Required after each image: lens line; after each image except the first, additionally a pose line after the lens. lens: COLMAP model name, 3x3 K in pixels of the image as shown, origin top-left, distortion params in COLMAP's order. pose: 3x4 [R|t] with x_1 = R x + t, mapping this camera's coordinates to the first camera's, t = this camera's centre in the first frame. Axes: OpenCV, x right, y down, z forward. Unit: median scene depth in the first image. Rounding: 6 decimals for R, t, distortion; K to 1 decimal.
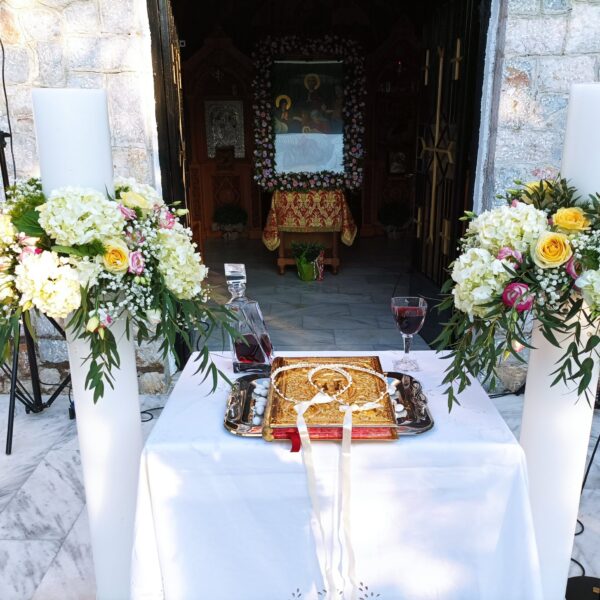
lens RADIAL K [[615.3, 0, 302.8], [0, 615.3, 303.6], [0, 0, 1]] dist [0.002935, 0.000000]
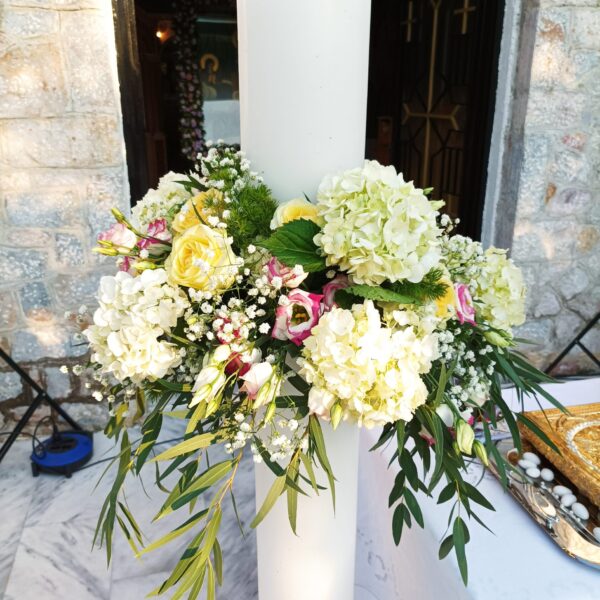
lens RADIAL K [[615.3, 0, 297.6], [0, 615.3, 298.7], [0, 0, 1]] dist [0.002935, 0.000000]
pose [[0.971683, -0.071567, 0.225192, -0.213025], [0.063419, 0.997051, 0.043223, -0.041069], [-0.227621, -0.027718, 0.973355, 0.192585]]
